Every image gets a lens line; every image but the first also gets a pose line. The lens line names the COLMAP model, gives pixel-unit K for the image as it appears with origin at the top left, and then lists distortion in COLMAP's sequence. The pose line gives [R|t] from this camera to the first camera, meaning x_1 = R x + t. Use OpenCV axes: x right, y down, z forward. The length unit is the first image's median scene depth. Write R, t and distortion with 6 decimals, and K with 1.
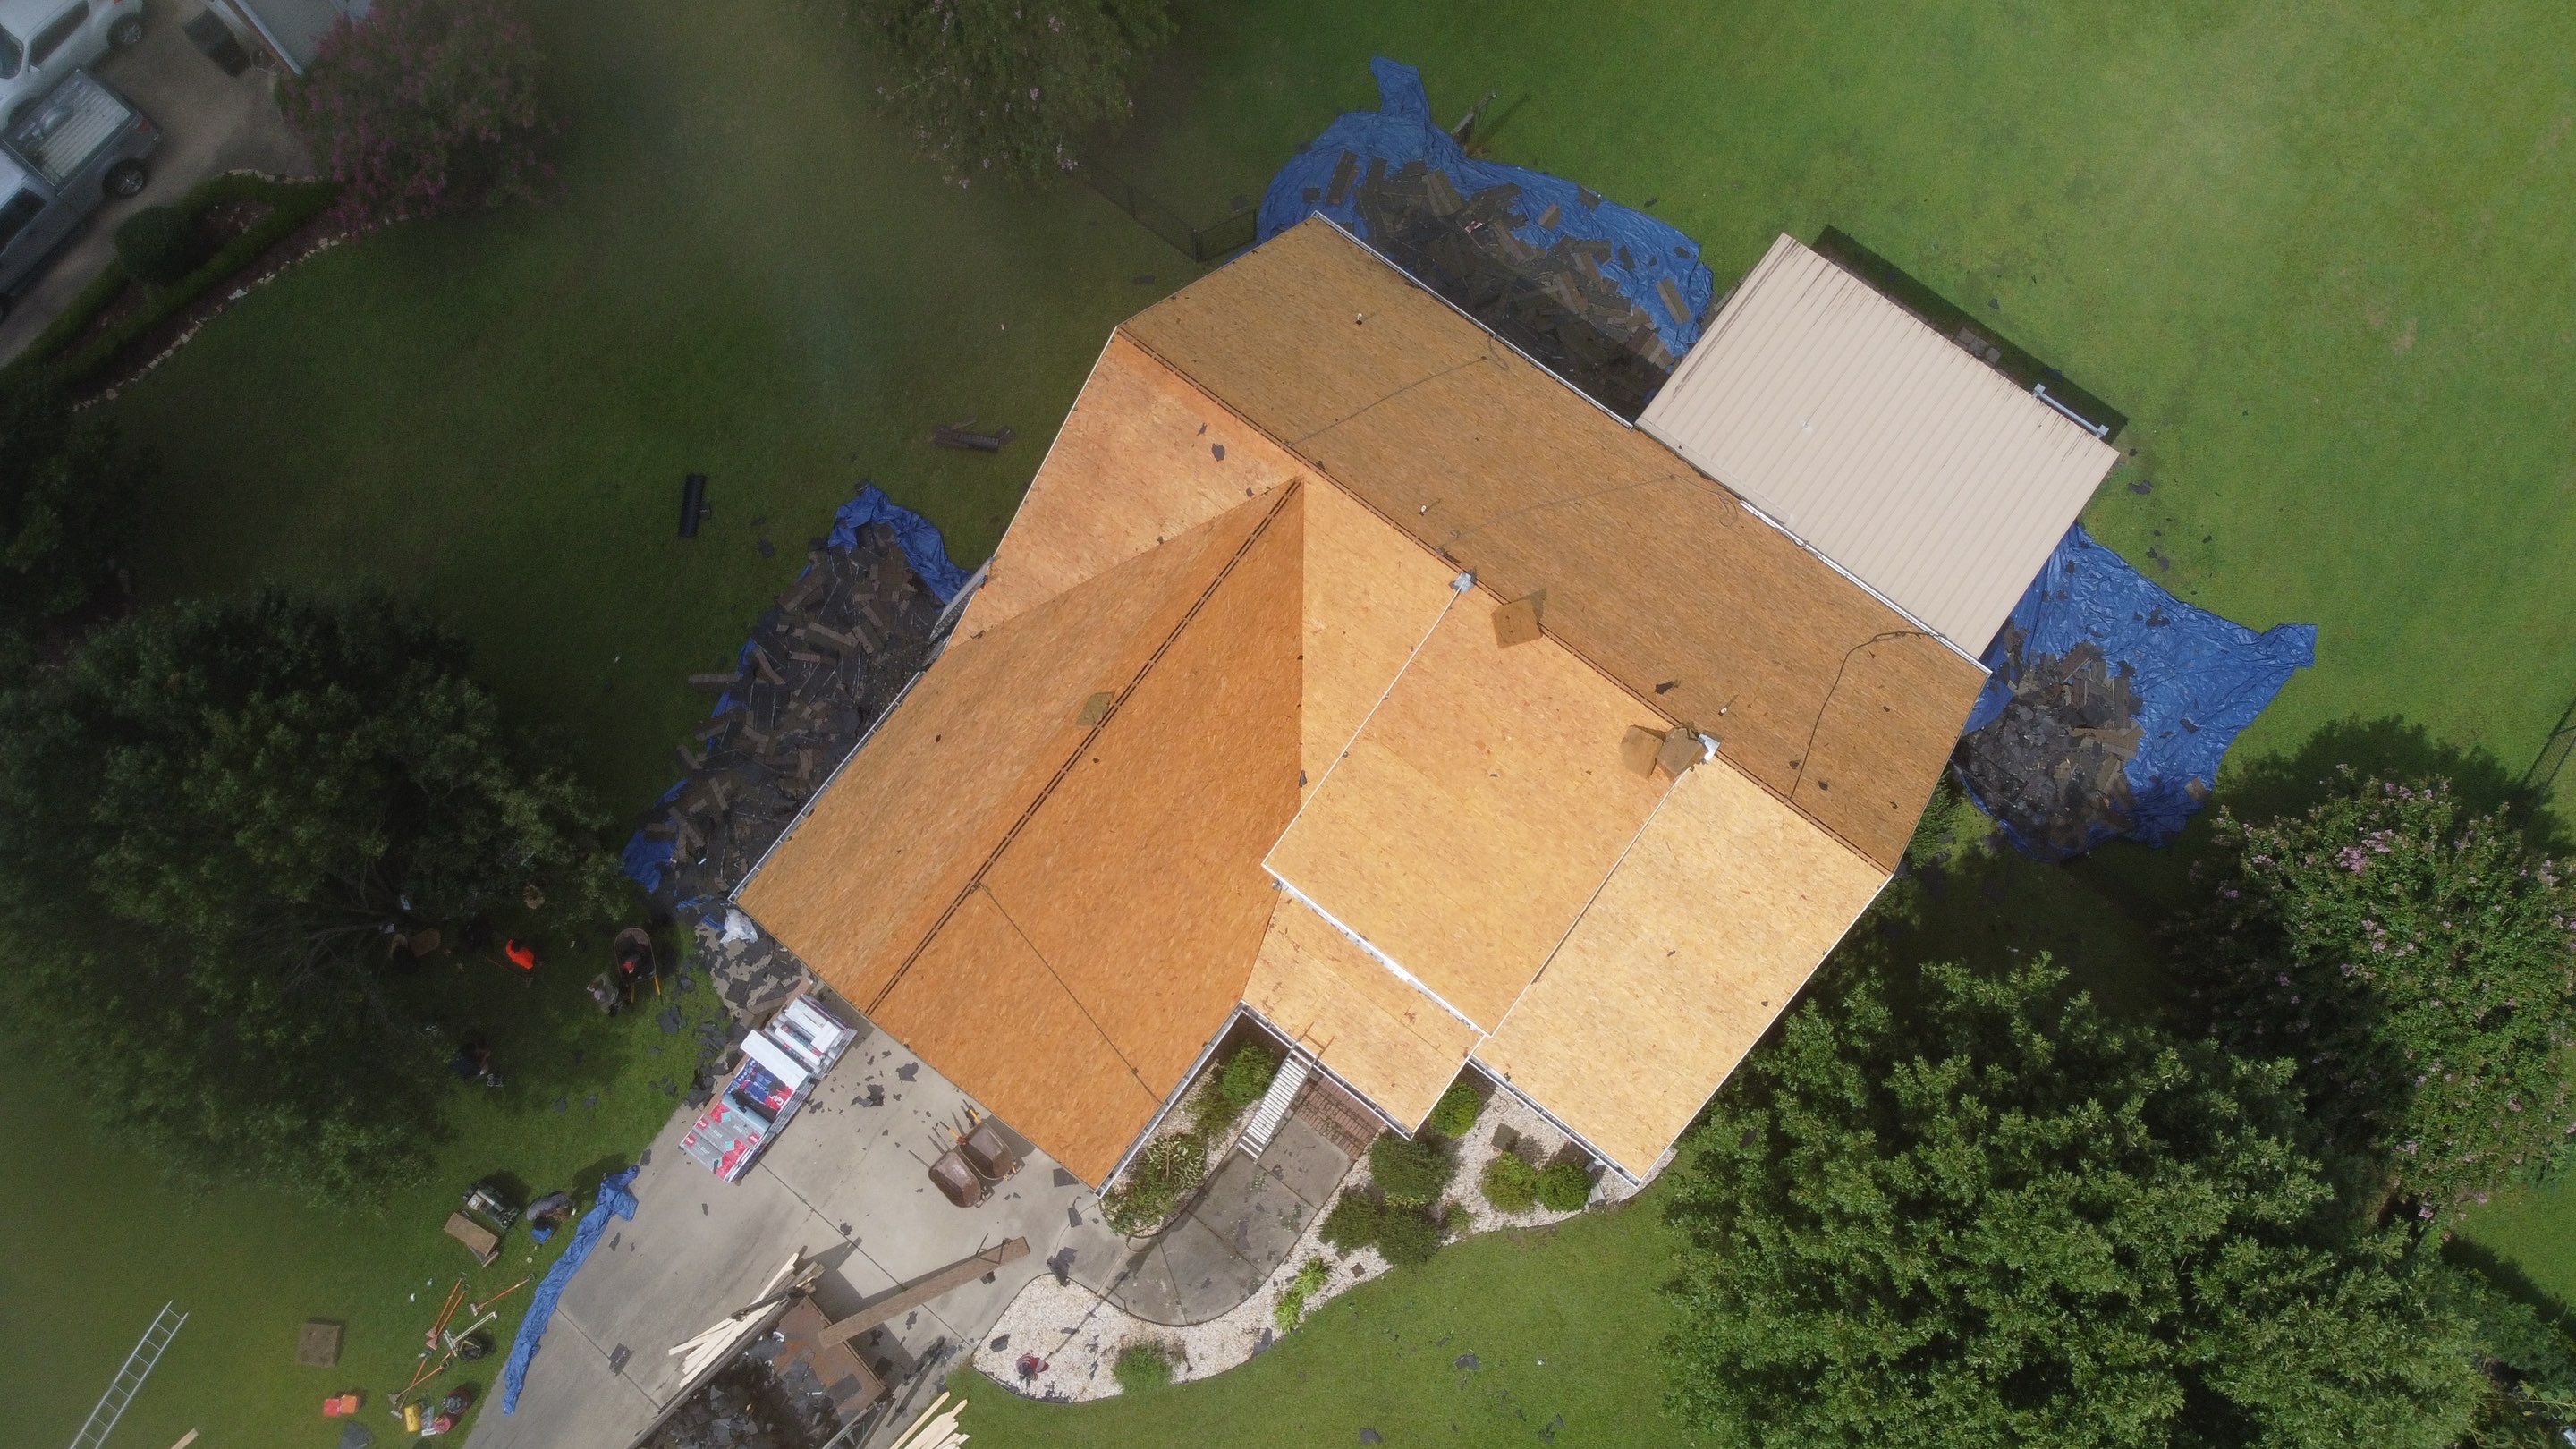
lens RADIAL K [[1955.0, 0, 1282.0], [0, 1955.0, 699.7], [0, 0, 1]] dist [-0.004749, -0.001379]
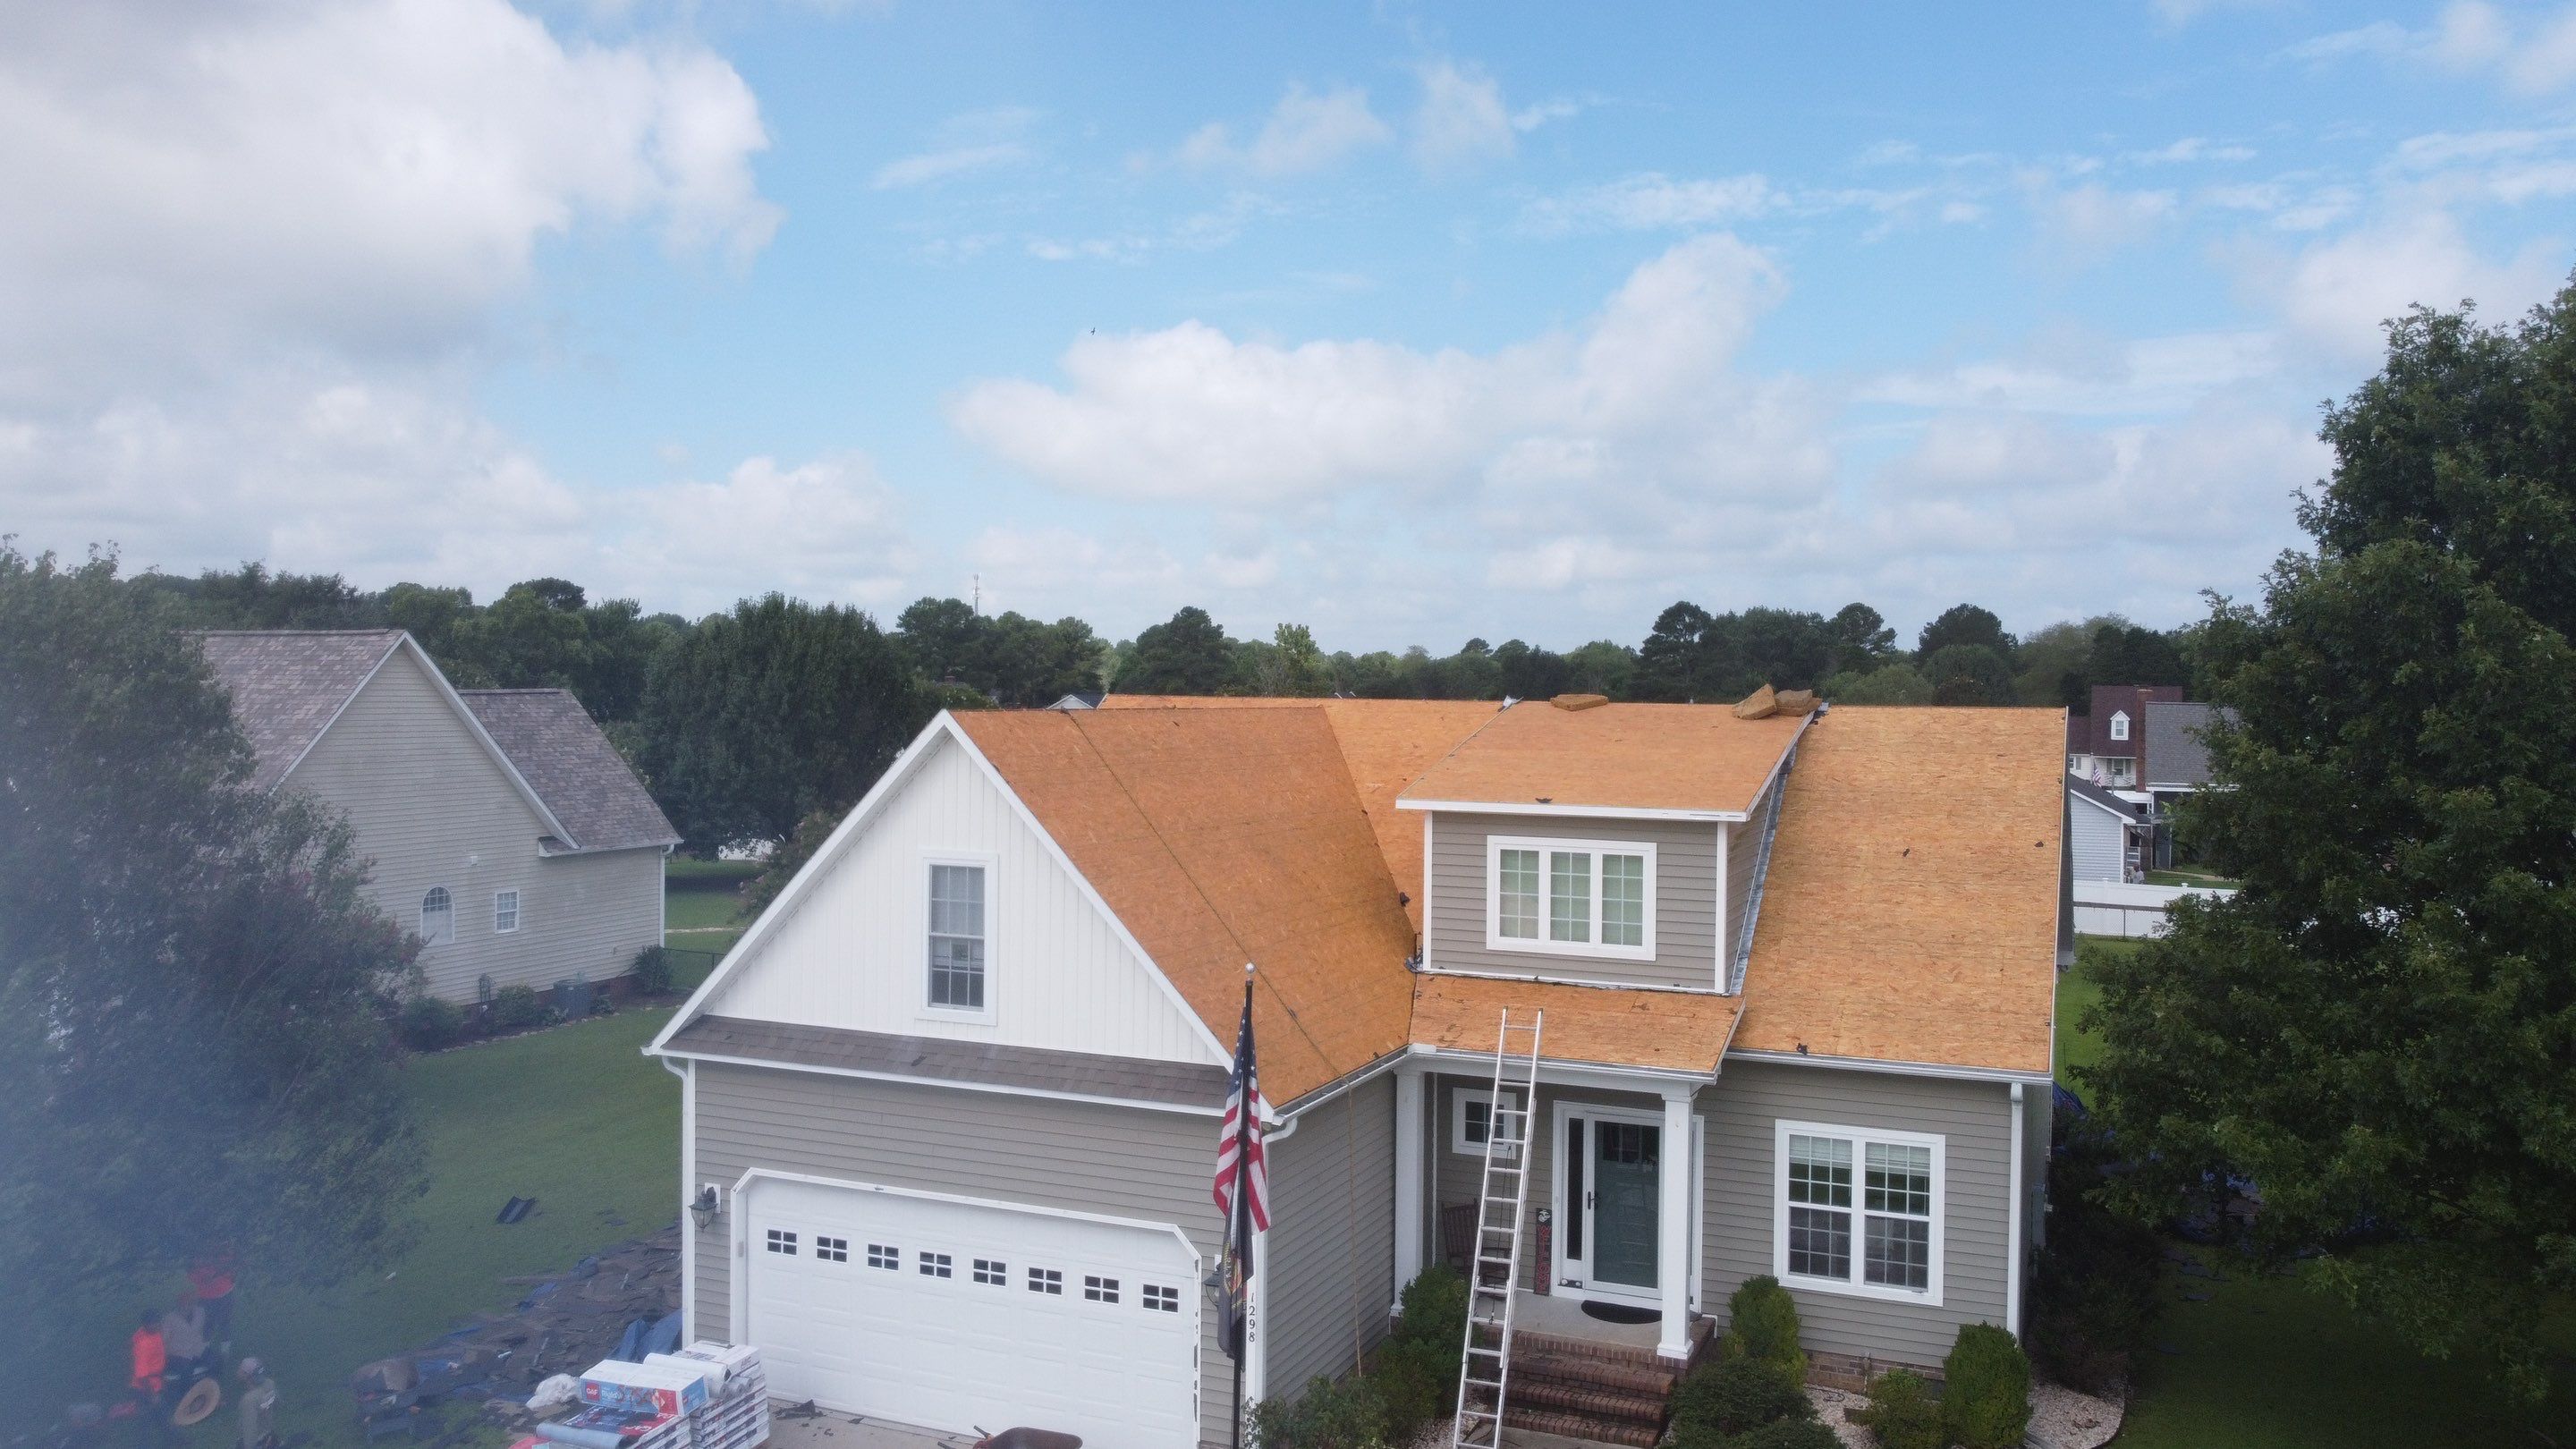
lens RADIAL K [[1955.0, 0, 1277.5], [0, 1955.0, 706.0], [0, 0, 1]] dist [-0.004749, -0.001379]
pose [[0.971364, 0.005616, 0.237531, -0.216540], [0.226590, 0.278871, -0.933214, 0.707901], [-0.071481, 0.960312, 0.269613, 0.644882]]
